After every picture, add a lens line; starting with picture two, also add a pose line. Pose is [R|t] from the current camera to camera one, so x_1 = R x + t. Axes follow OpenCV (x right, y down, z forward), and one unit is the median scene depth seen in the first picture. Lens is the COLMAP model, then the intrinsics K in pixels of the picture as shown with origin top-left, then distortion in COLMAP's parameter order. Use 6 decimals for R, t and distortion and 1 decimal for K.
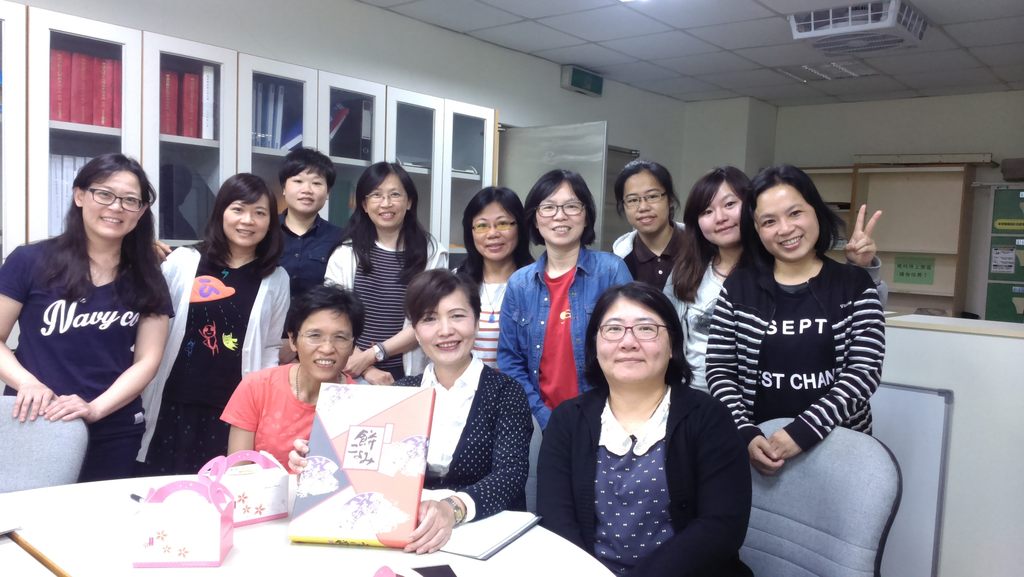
lens RADIAL K [[851.7, 0, 512.0], [0, 851.7, 288.5], [0, 0, 1]] dist [0.080465, -0.170498]
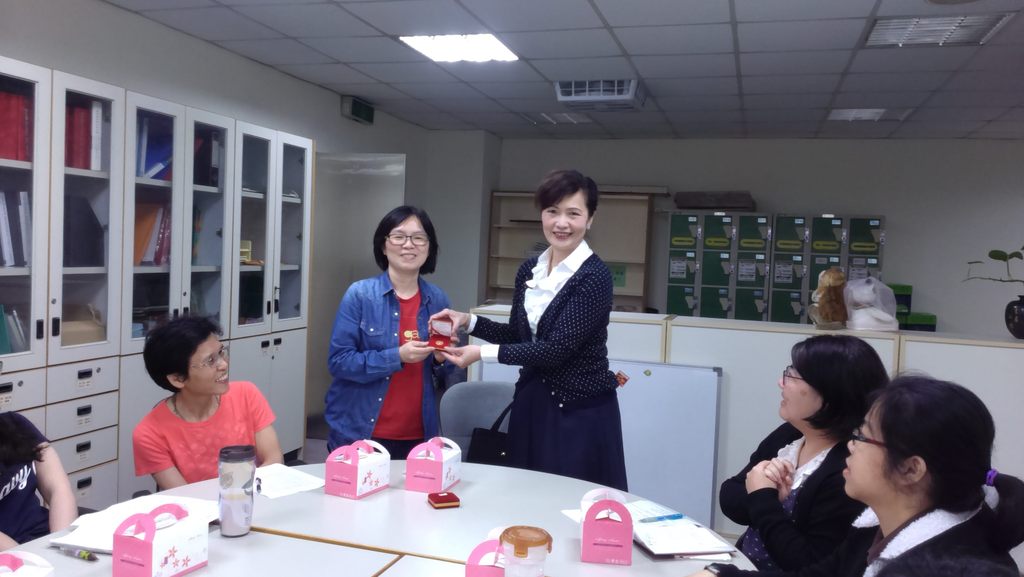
lens RADIAL K [[851.7, 0, 512.0], [0, 851.7, 288.5], [0, 0, 1]] dist [0.080465, -0.170498]
pose [[0.915476, -0.019665, 0.401892, -0.252983], [0.017466, 0.999806, 0.009135, -0.024164], [-0.401994, -0.001343, 0.915641, -0.136353]]
